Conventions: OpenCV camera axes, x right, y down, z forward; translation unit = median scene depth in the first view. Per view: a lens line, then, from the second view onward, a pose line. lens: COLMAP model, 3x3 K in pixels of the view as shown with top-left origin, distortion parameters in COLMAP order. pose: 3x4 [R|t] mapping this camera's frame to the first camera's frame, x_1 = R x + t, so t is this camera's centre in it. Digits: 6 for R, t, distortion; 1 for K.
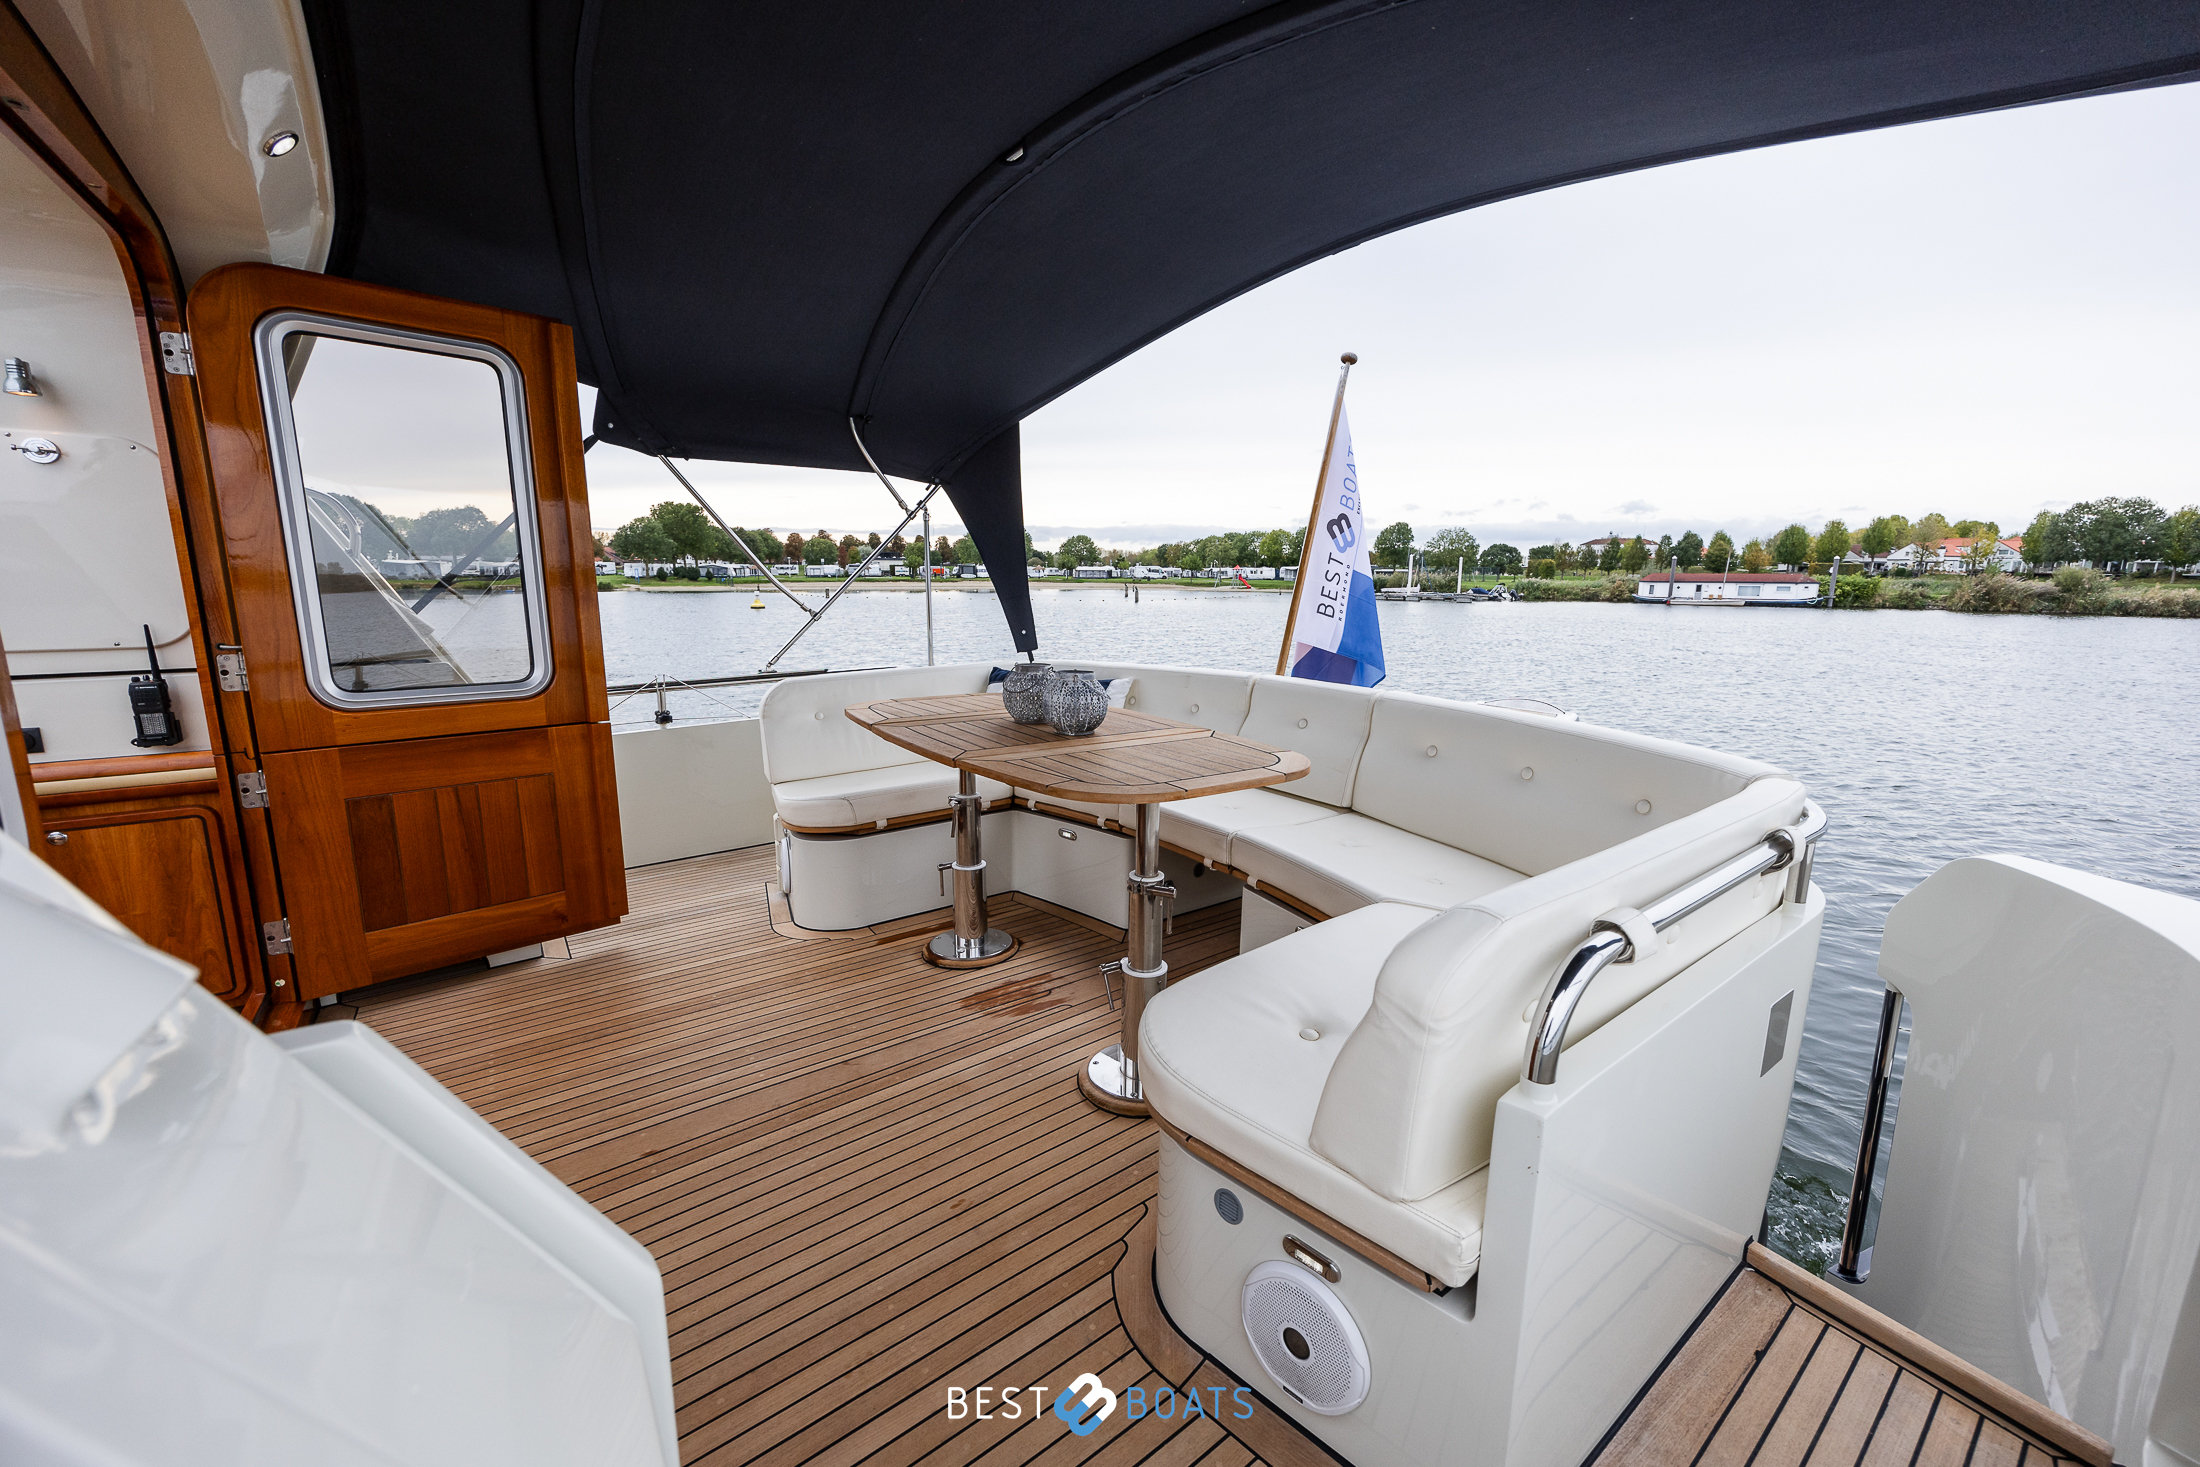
lens RADIAL K [[870.9, 0, 1100.0], [0, 870.9, 733.5], [0, 0, 1]] dist [-0.023483, 0.000126]
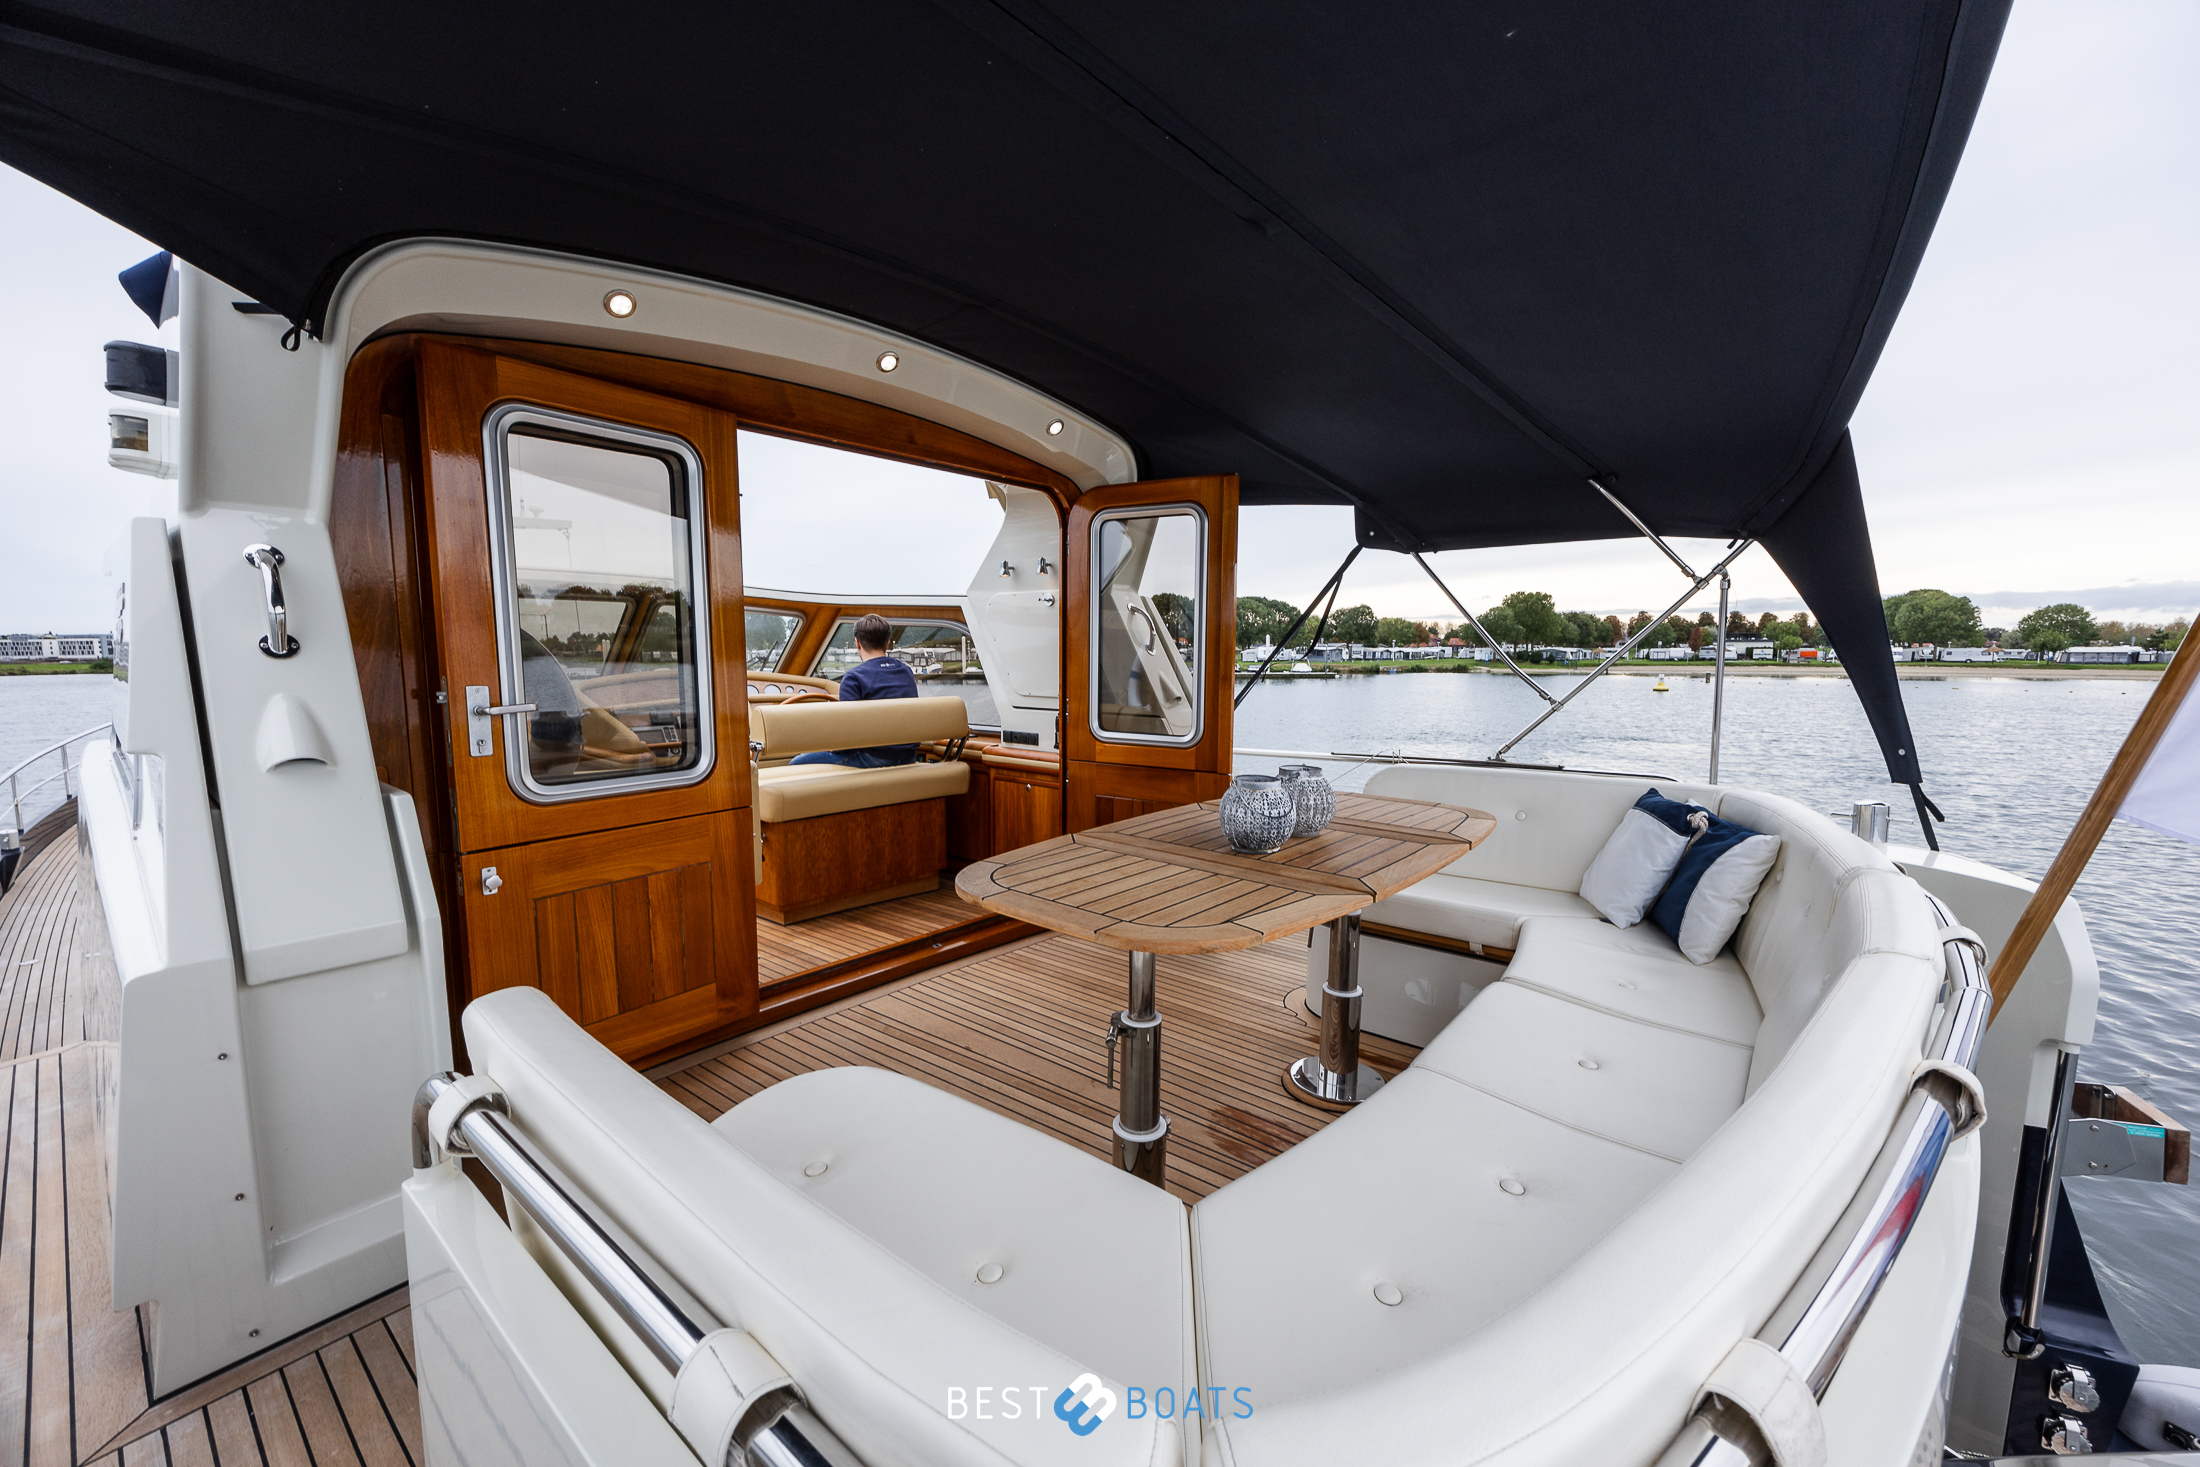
lens RADIAL K [[832.2, 0, 1100.0], [0, 832.2, 733.5], [0, 0, 1]] dist [-0.000031, 0.000062]
pose [[0.243354, 0.089931, -0.965759, 0.351789], [-0.168118, 0.984533, 0.049317, -0.063969], [0.955257, 0.150360, 0.254709, 0.306708]]
